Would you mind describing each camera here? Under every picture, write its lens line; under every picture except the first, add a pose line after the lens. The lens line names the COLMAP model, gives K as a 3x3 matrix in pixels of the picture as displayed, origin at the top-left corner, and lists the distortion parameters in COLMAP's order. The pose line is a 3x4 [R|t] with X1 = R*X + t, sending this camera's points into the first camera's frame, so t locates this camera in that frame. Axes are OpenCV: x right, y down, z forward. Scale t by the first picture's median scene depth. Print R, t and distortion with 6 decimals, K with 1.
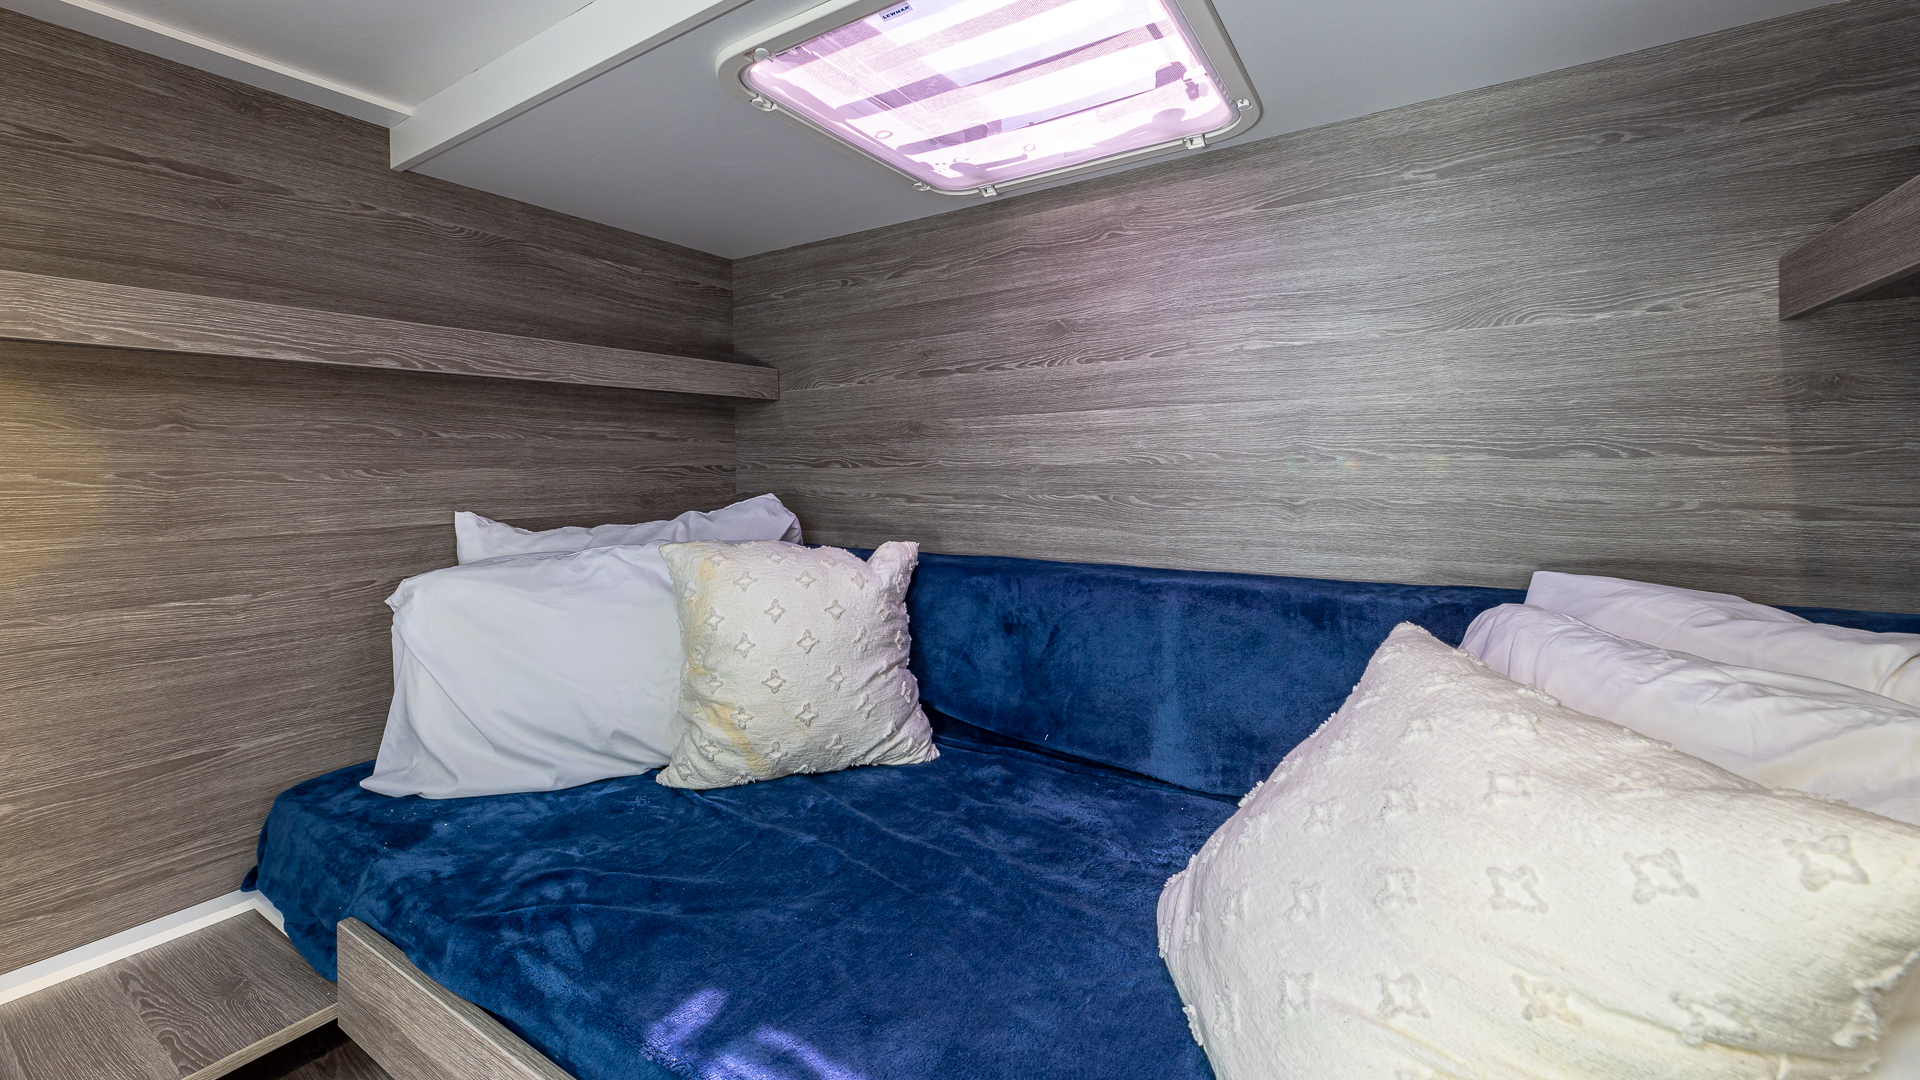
lens RADIAL K [[758.6, 0, 960.3], [0, 758.6, 500.2], [0, 0, 1]] dist [0.000461, -0.000499]
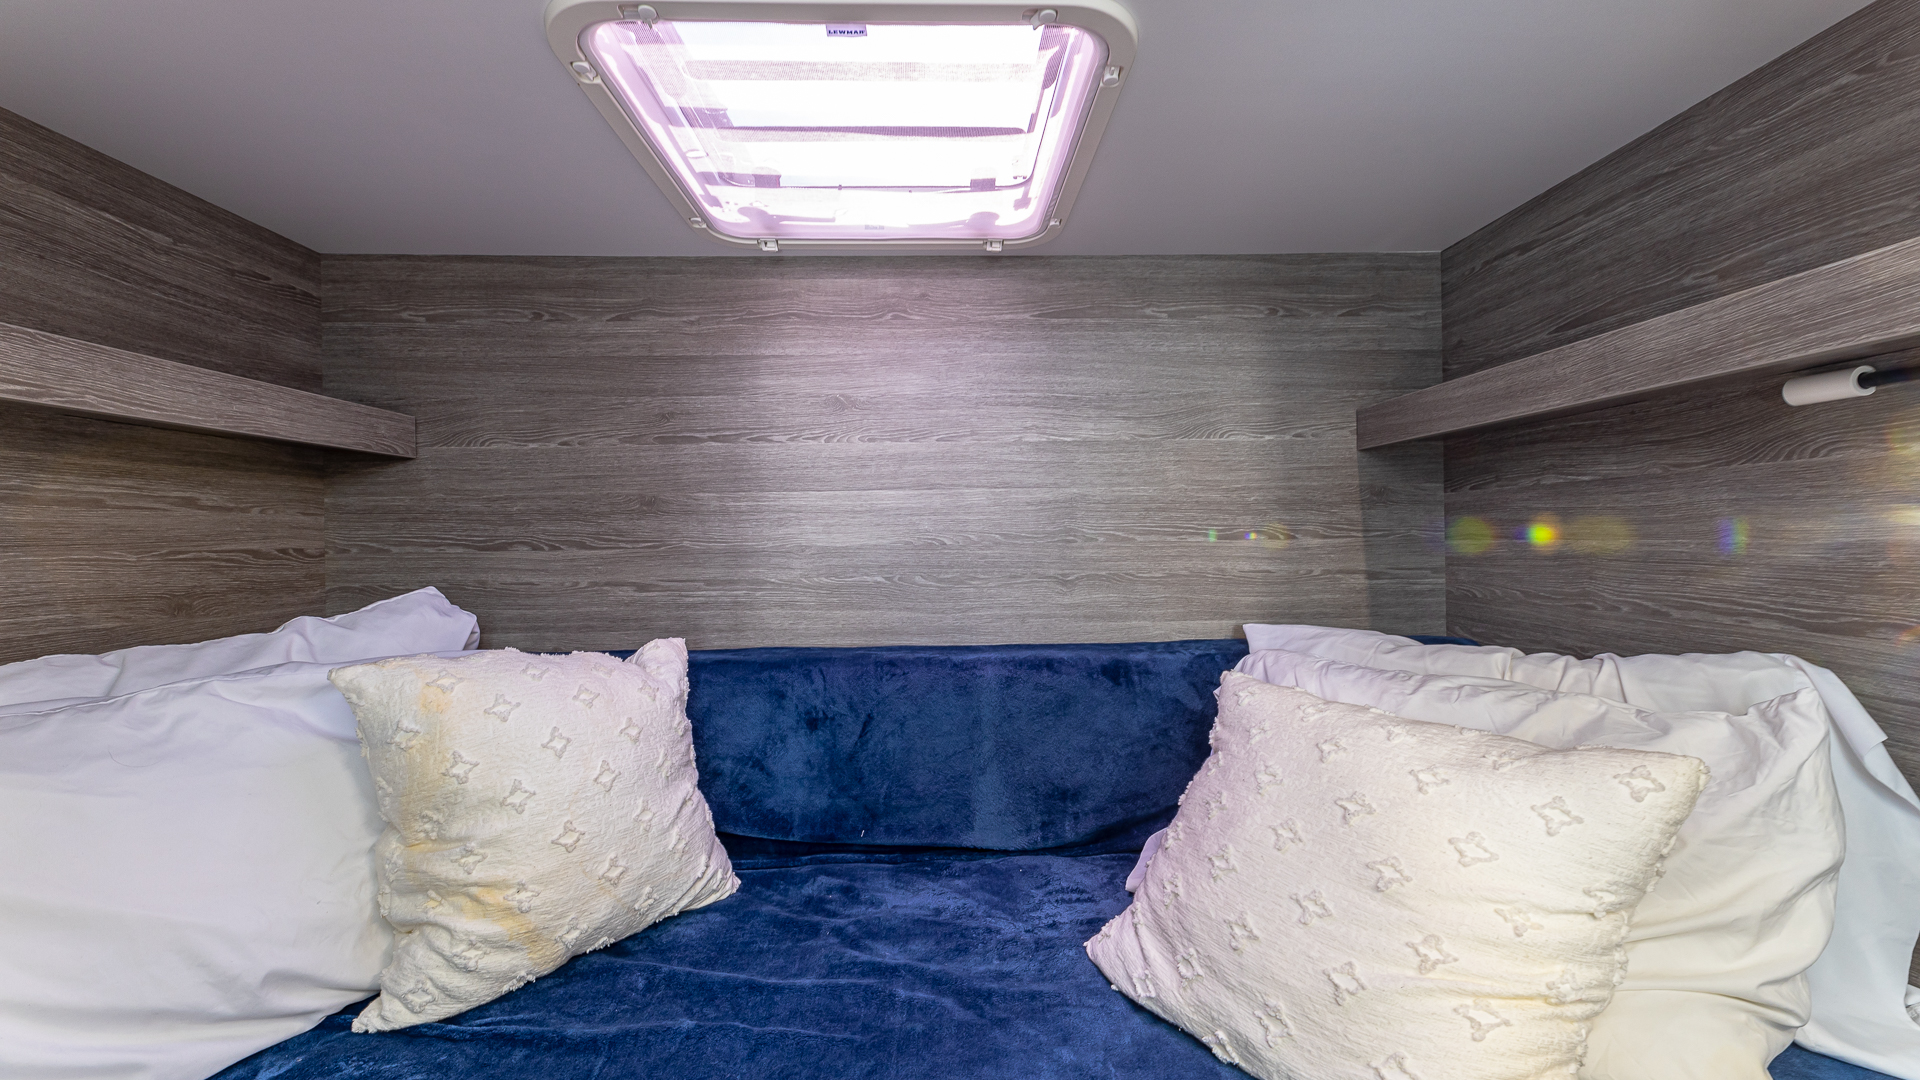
lens RADIAL K [[756.0, 0, 962.3], [0, 756.0, 564.9], [0, 0, 1]] dist [0.001725, 0.000171]
pose [[0.822153, -0.017946, 0.568984, -0.336895], [0.029510, 0.999503, -0.011117, -0.008972], [-0.568502, 0.025930, 0.822273, 0.154518]]
